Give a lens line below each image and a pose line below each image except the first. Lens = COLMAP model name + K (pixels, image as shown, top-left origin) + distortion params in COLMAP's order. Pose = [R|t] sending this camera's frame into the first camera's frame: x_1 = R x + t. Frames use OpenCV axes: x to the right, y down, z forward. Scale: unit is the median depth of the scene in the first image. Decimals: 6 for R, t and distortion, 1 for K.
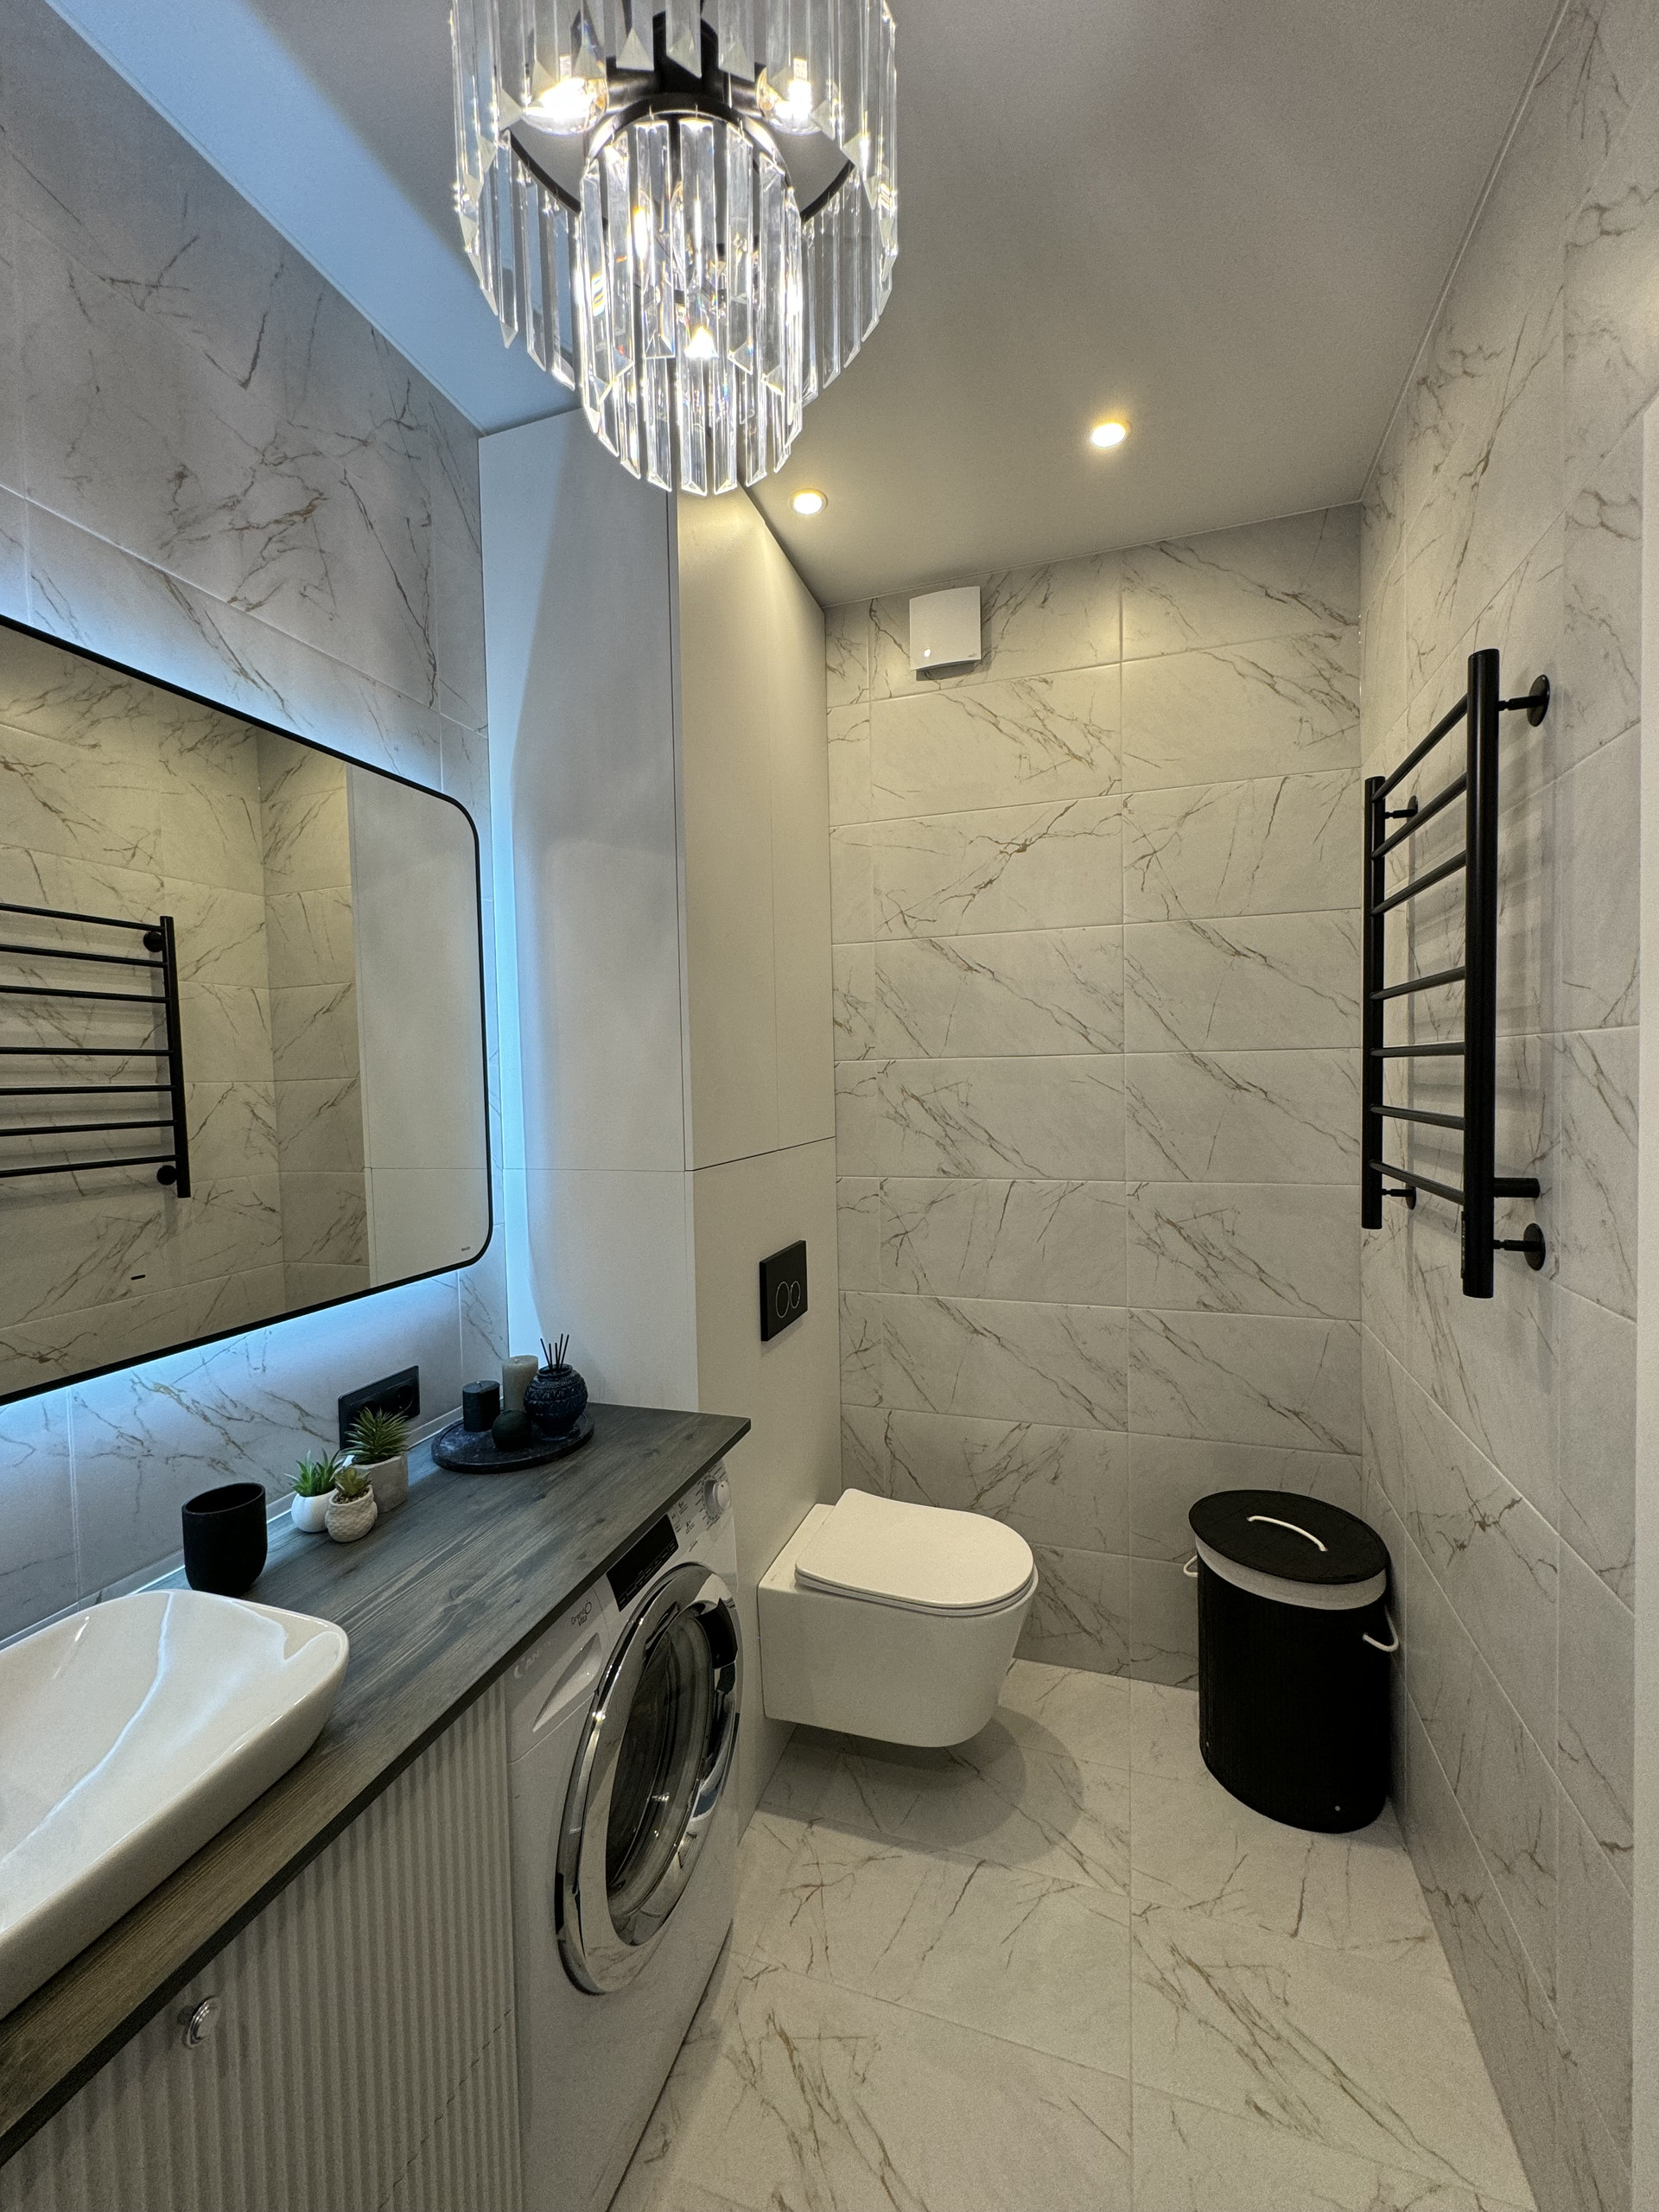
lens RADIAL K [[882.3, 0, 832.9], [0, 882.3, 1104.6], [0, 0, 1]] dist [-0.000459, 0.000658]
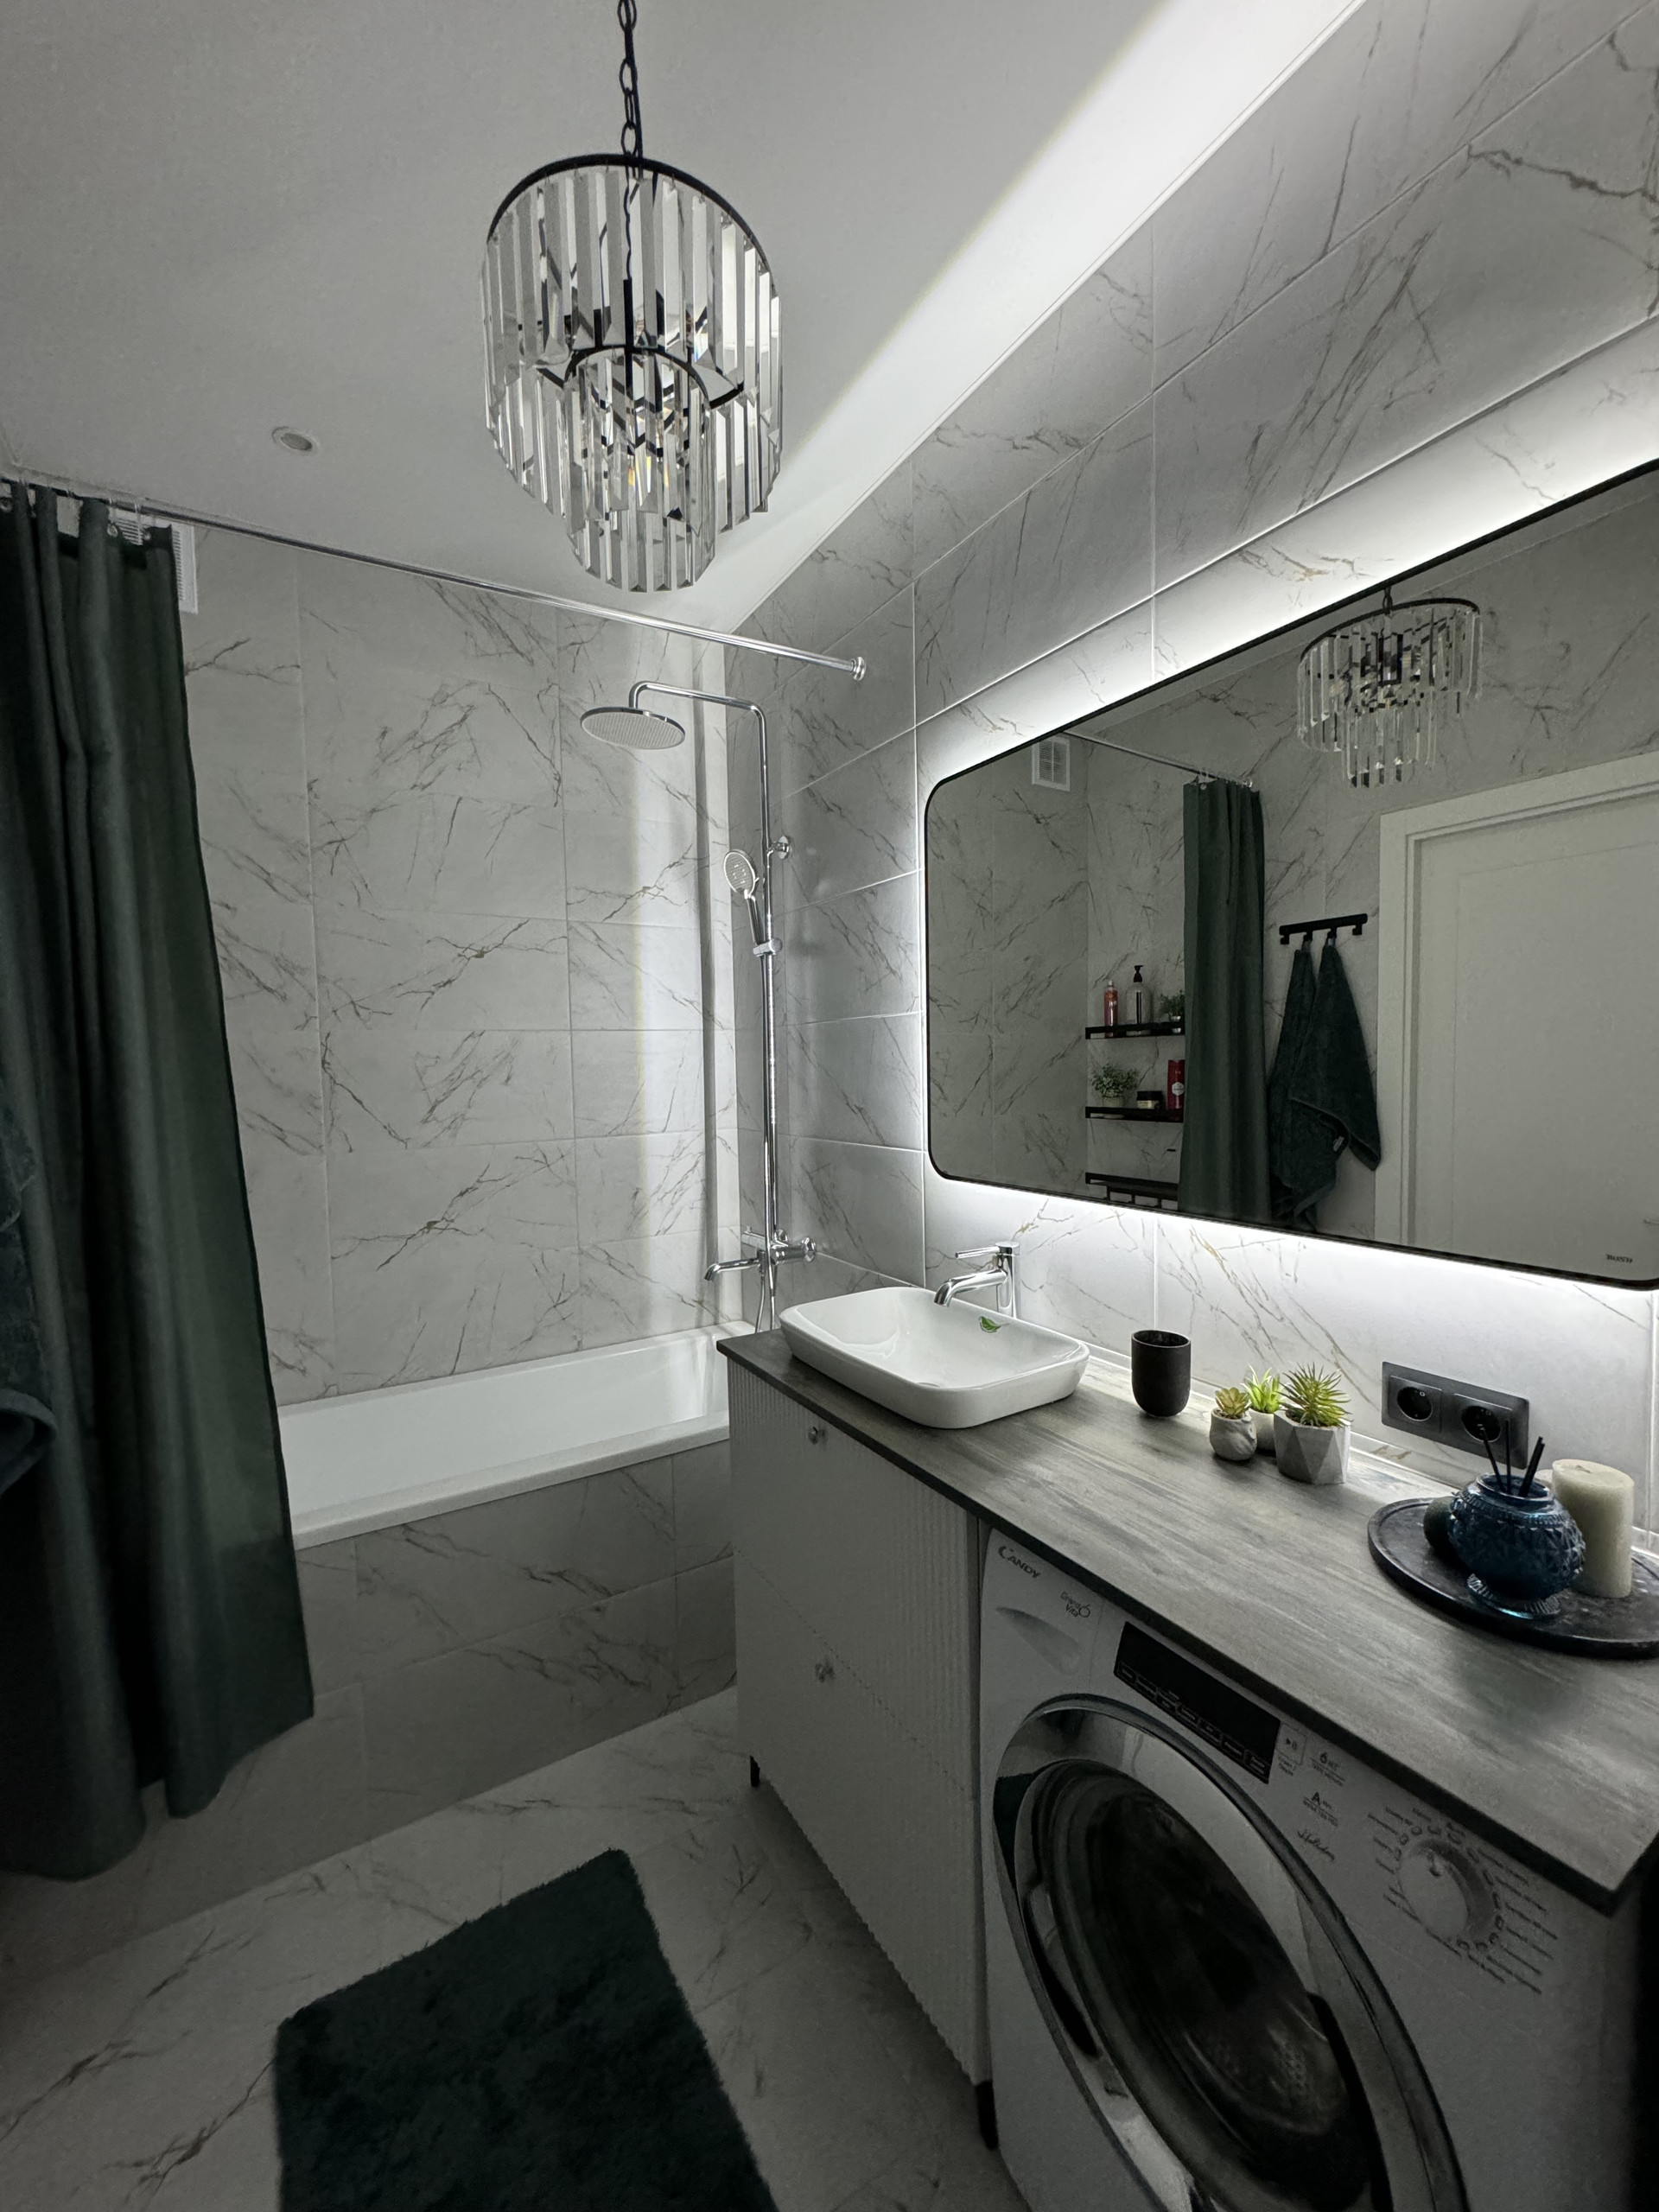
lens RADIAL K [[886.0, 0, 831.2], [0, 886.0, 1103.9], [0, 0, 1]] dist [0.001047, 0.000230]
pose [[-0.643708, 0.077104, -0.761377, 0.295882], [0.012755, 0.995854, 0.090066, 0.000286], [0.765165, 0.048265, -0.642023, 0.798215]]
